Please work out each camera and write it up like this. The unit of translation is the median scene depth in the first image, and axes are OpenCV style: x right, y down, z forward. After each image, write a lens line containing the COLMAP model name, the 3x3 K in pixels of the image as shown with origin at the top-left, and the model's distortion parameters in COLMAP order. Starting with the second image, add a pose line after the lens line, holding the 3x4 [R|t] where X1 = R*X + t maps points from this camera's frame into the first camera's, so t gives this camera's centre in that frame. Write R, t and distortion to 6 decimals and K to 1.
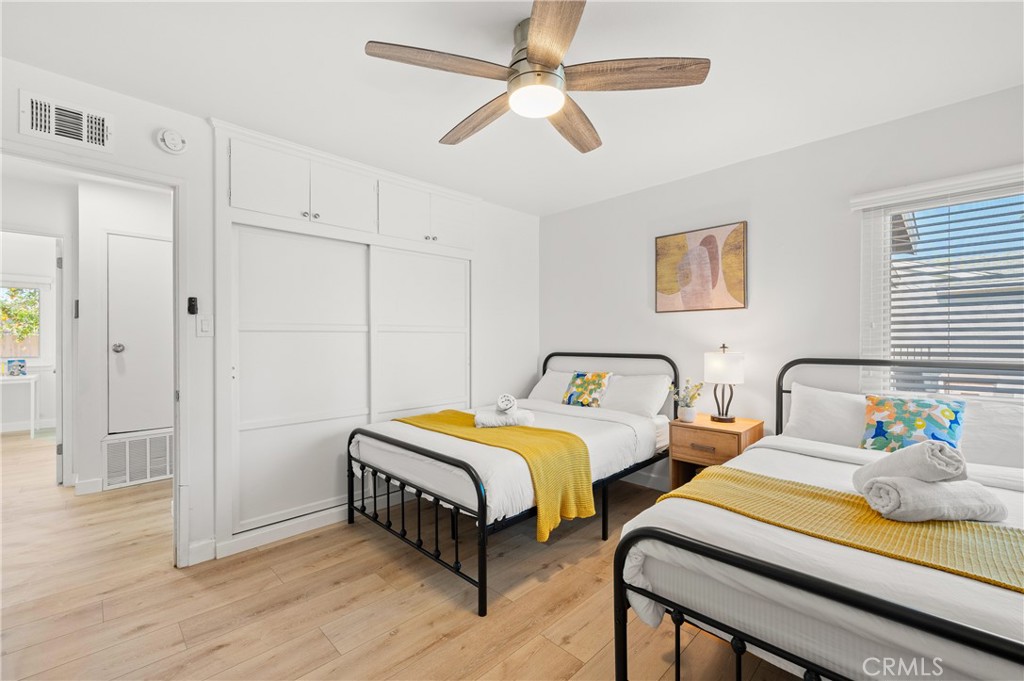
lens RADIAL K [[423.3, 0, 513.2], [0, 423.3, 340.2], [0, 0, 1]] dist [0.001590, 0.000128]
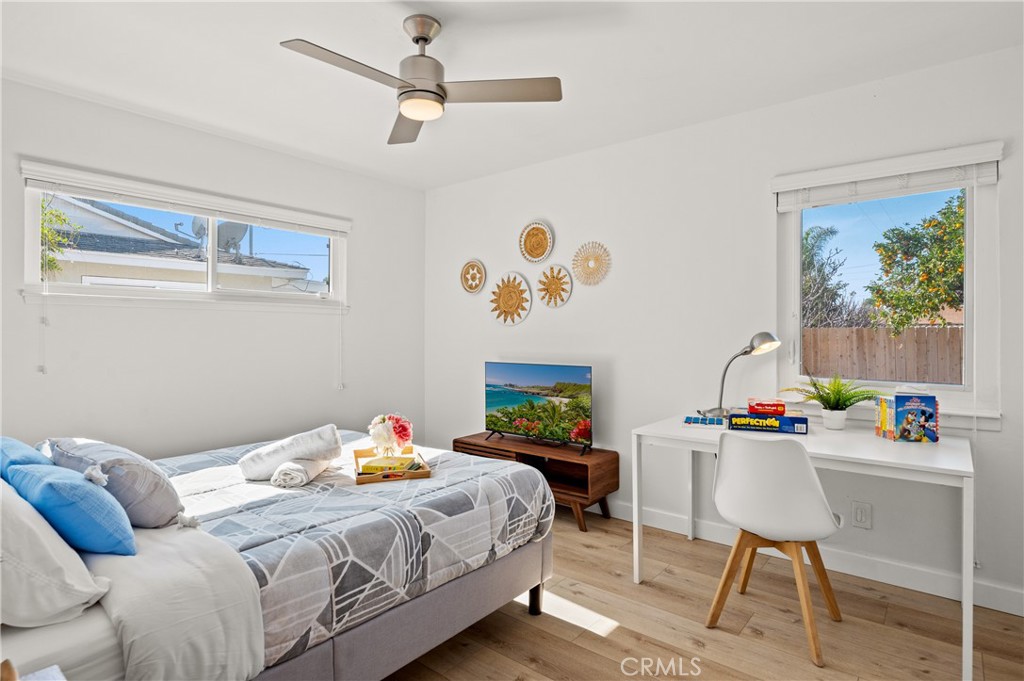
lens RADIAL K [[520.5, 0, 517.3], [0, 520.5, 336.3], [0, 0, 1]] dist [0.001447, 0.000250]
pose [[0.093249, 0.007331, -0.995616, -0.379678], [-0.003571, 0.999969, 0.007029, -0.001189], [0.995636, 0.002900, 0.093272, 0.311241]]
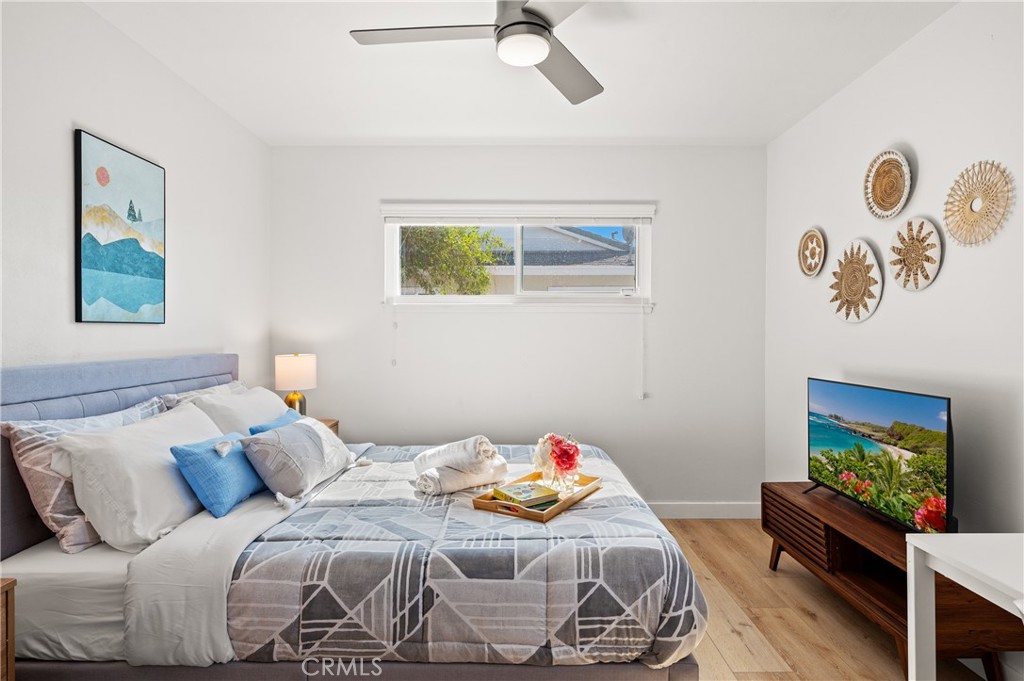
lens RADIAL K [[557.5, 0, 516.4], [0, 557.5, 340.7], [0, 0, 1]] dist [0.003106, -0.000580]
pose [[-0.705016, 0.010117, -0.709119, -0.525813], [-0.001488, 0.999875, 0.015744, -0.002673], [0.709190, 0.012155, -0.704913, 0.488749]]
